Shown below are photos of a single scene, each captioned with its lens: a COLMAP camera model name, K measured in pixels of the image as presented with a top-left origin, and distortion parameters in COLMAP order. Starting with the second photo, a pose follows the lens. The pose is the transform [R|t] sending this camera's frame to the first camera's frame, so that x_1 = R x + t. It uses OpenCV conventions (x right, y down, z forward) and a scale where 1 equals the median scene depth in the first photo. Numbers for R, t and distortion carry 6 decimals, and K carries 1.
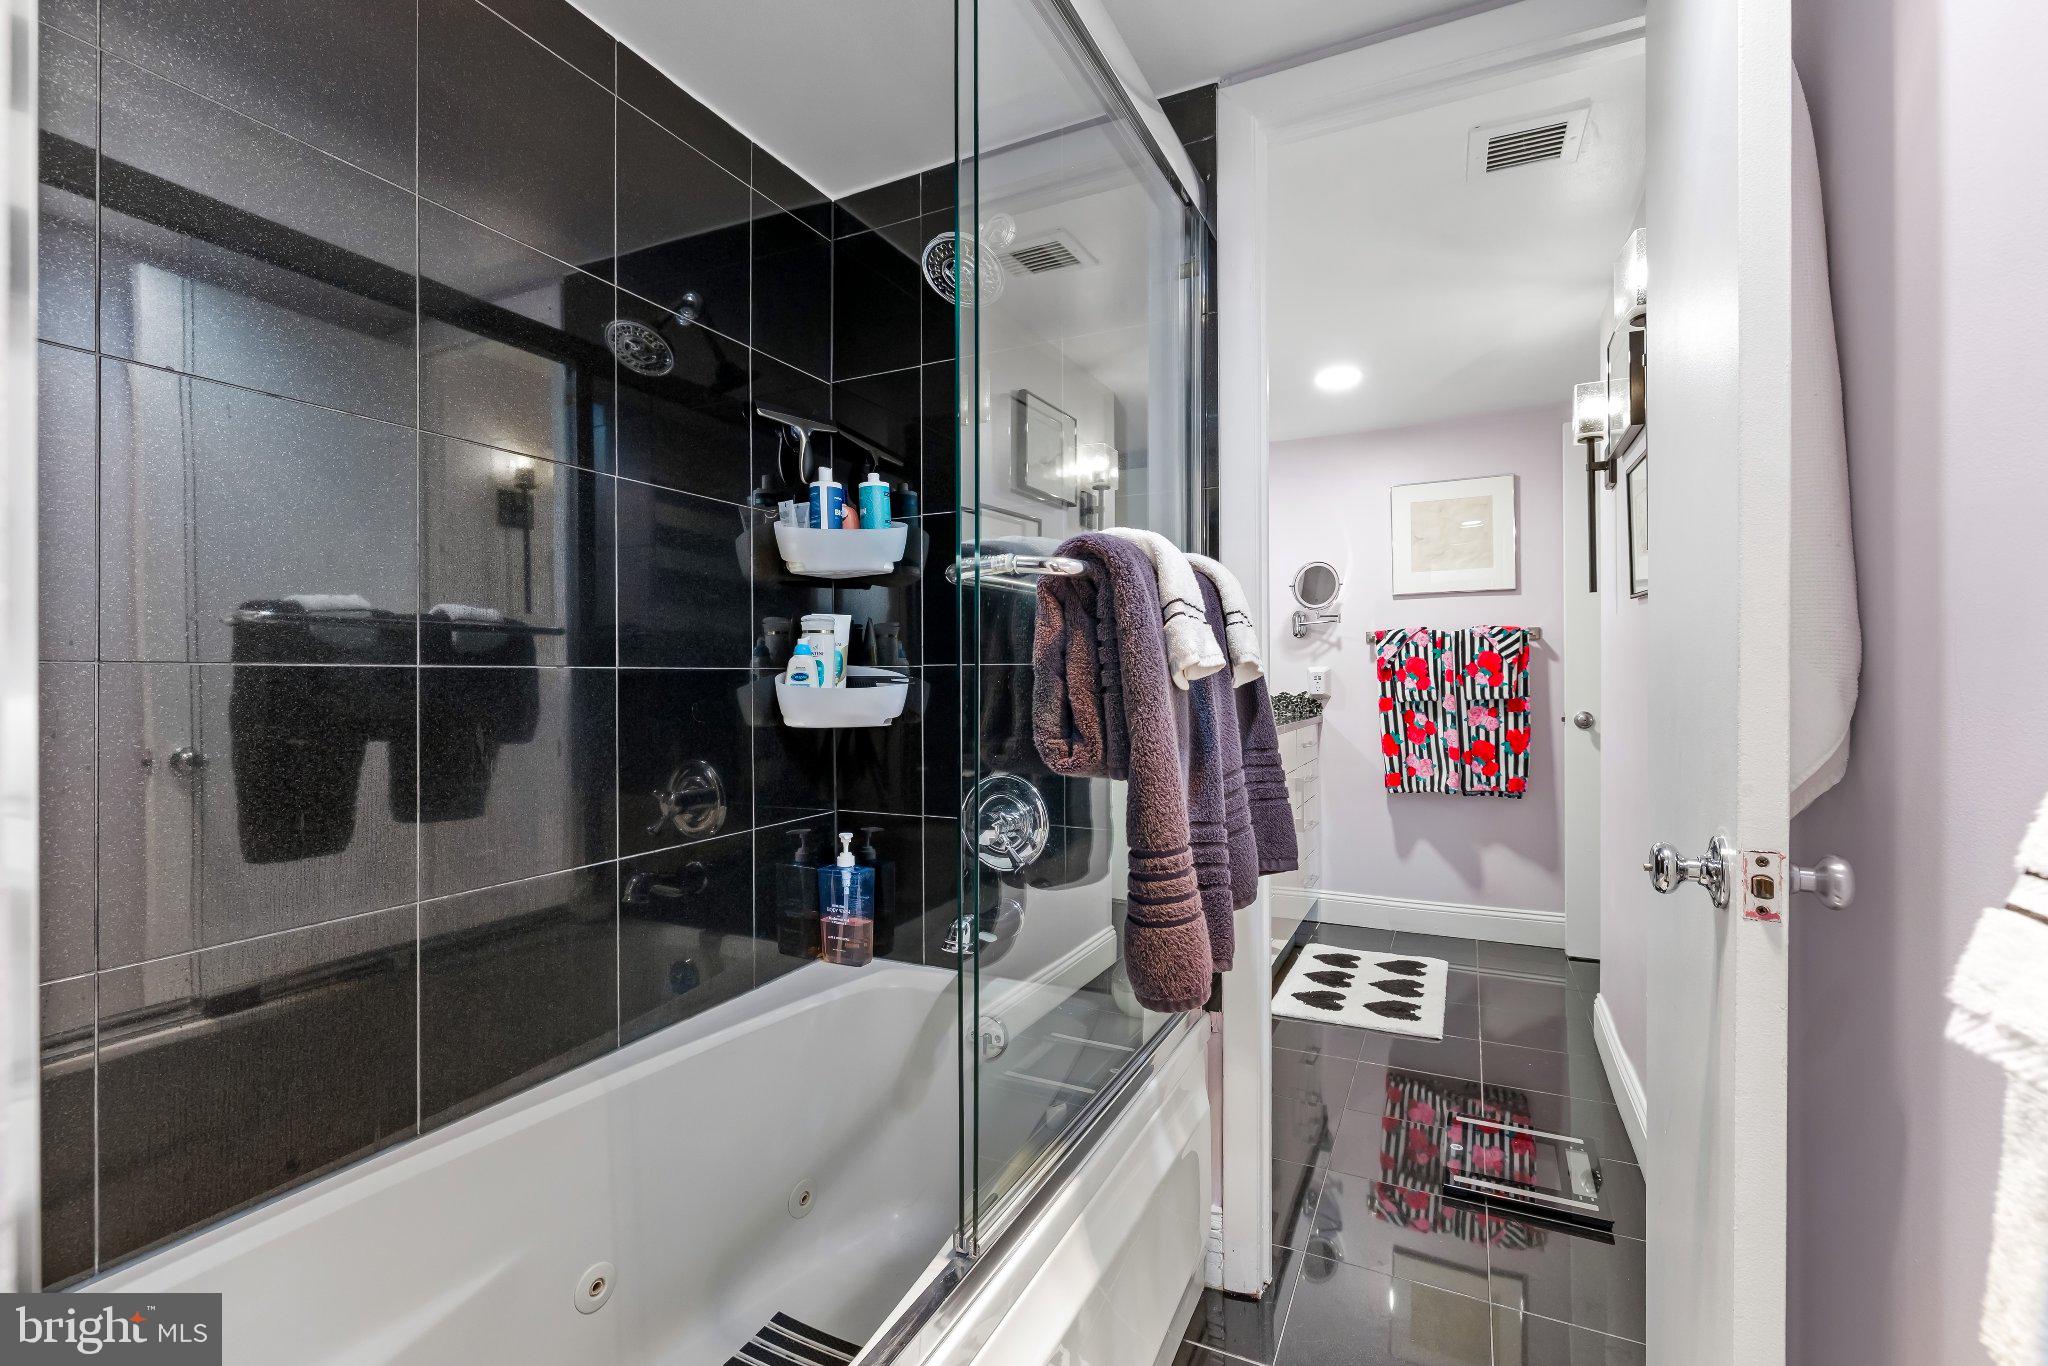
lens RADIAL K [[897.9, 0, 1024.0], [0, 897.9, 683.0], [0, 0, 1]] dist [0.000499, 0.000070]
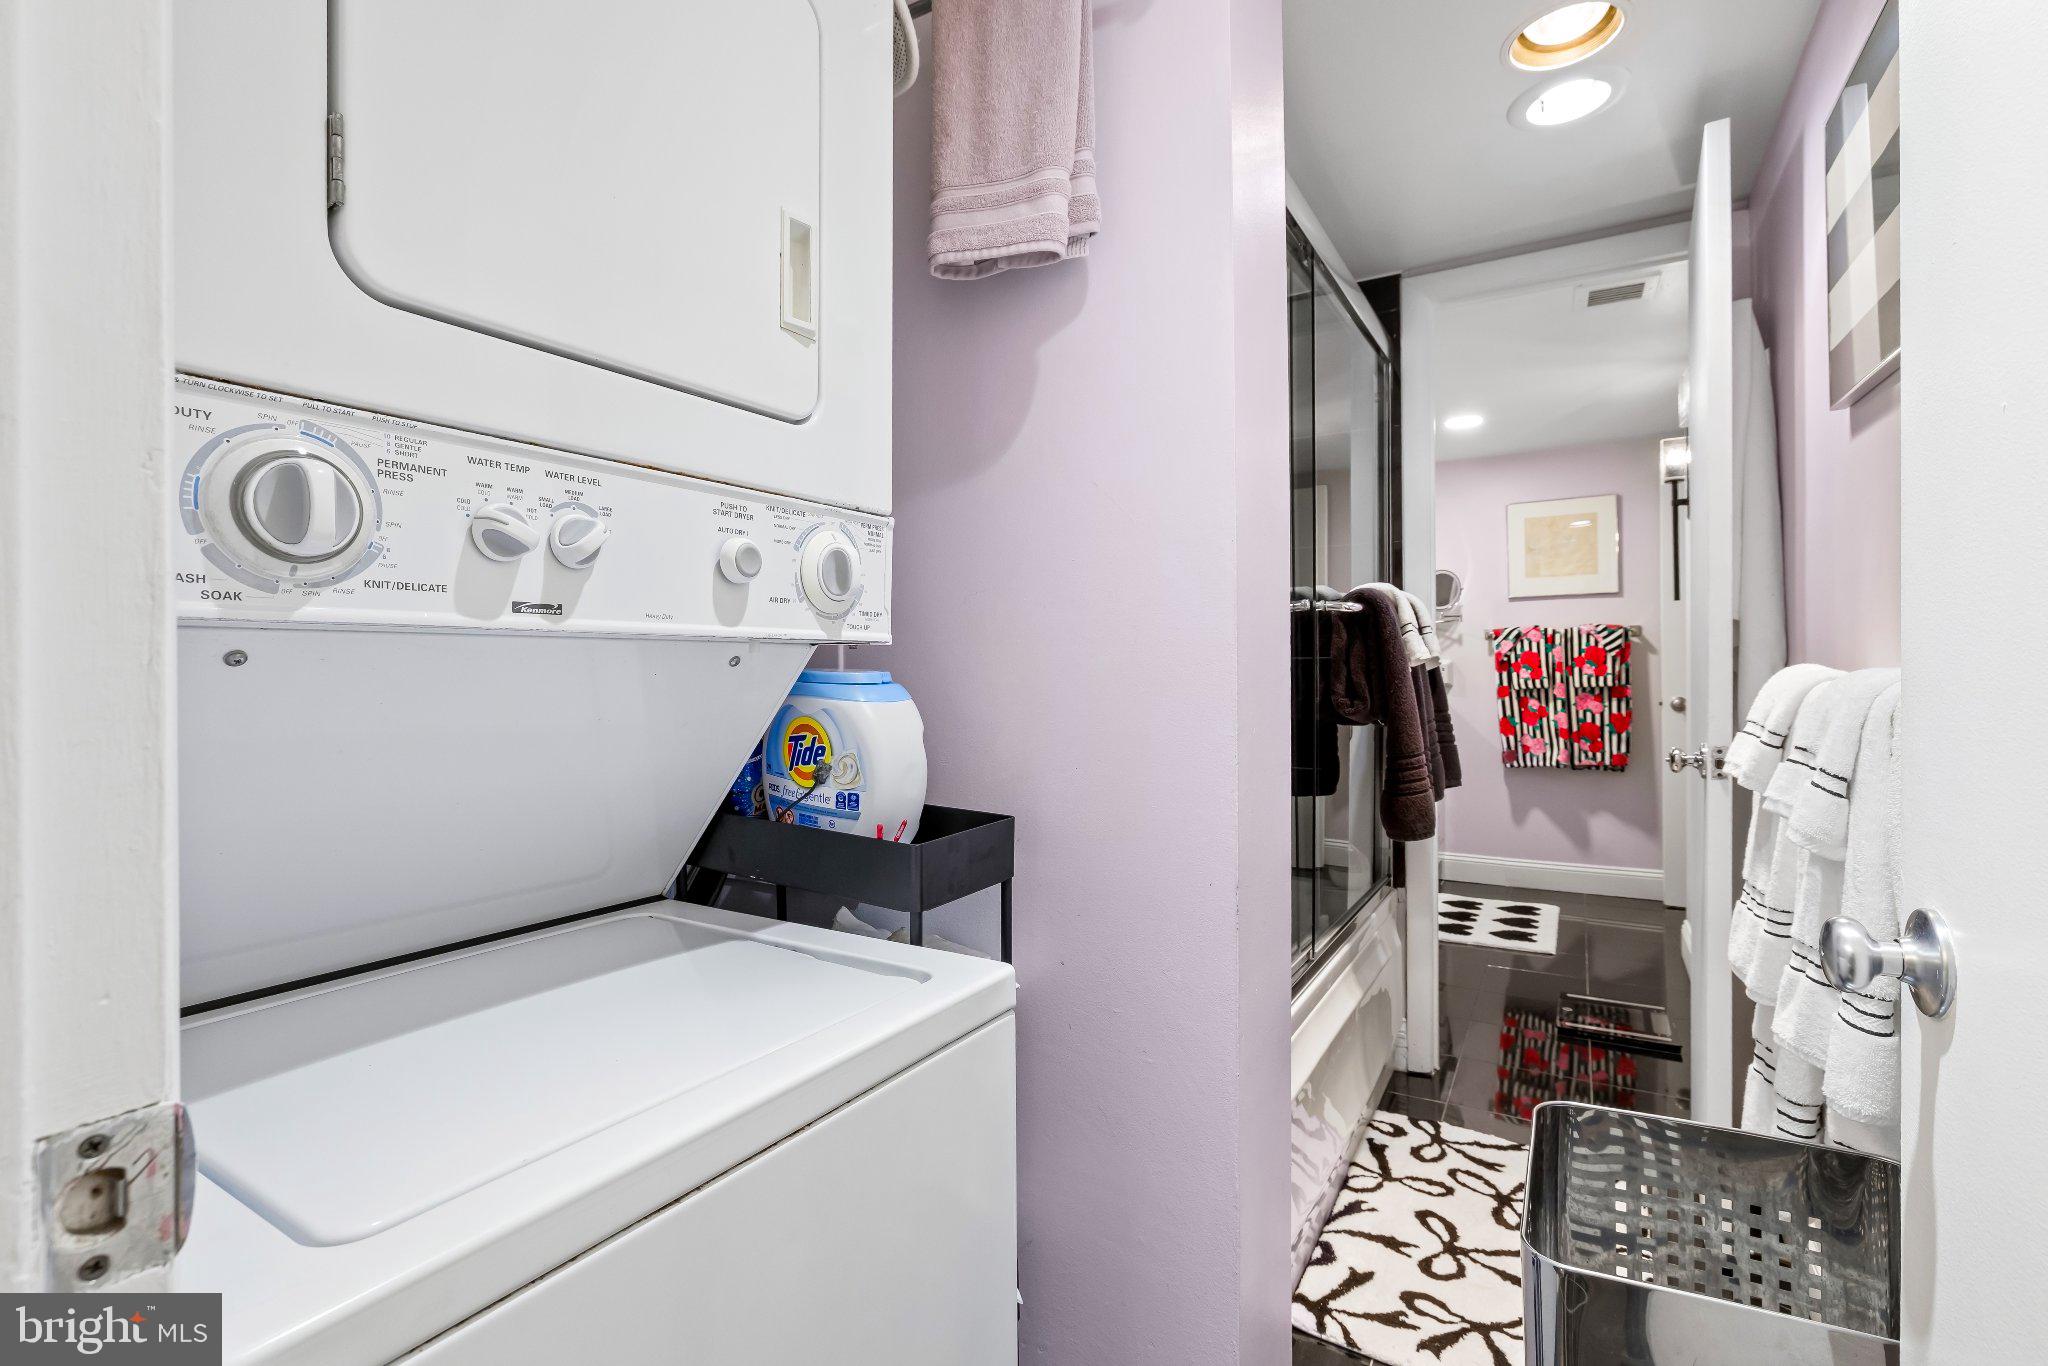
lens RADIAL K [[923.1, 0, 1028.3], [0, 923.1, 677.2], [0, 0, 1]] dist [0.000863, 0.000046]
pose [[0.996967, -0.002473, -0.077780, -0.125382], [0.002396, 0.999997, -0.001077, 0.004898], [0.077782, 0.000888, 0.996970, -0.258662]]
